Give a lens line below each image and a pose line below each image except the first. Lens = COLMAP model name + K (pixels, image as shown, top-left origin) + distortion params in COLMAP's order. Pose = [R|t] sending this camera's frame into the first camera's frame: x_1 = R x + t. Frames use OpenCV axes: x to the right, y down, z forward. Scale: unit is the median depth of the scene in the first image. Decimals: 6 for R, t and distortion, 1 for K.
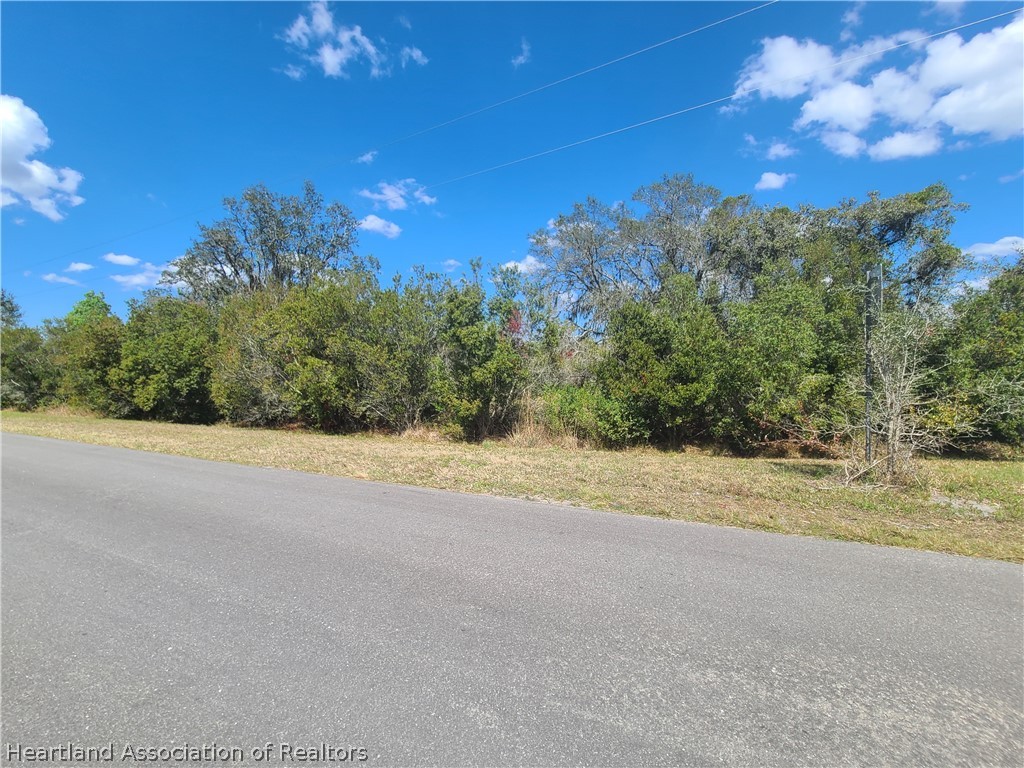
lens RADIAL K [[424.2, 0, 512.0], [0, 424.2, 384.0], [0, 0, 1]] dist [0.000655, 0.000031]
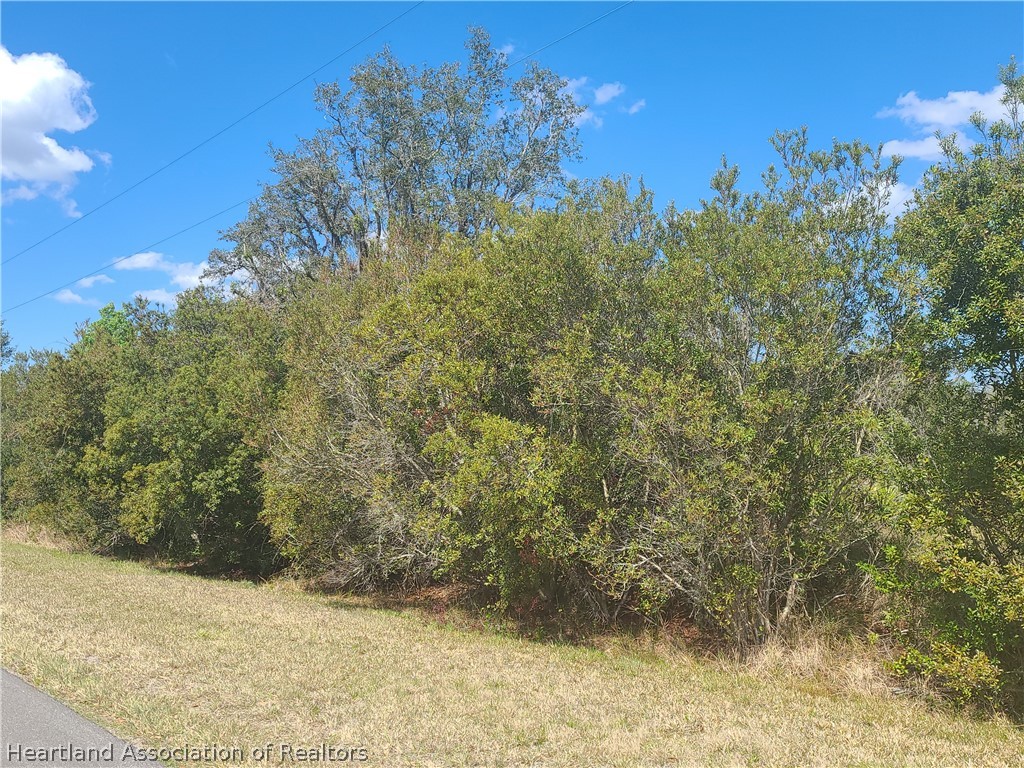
lens RADIAL K [[756.0, 0, 512.0], [0, 756.0, 384.0], [0, 0, 1]] dist [0.054098, -0.049433]
pose [[0.931134, -0.030535, -0.363396, -0.211320], [-0.009456, 0.994131, -0.107765, -0.019834], [0.364554, 0.103780, 0.925381, 0.392309]]
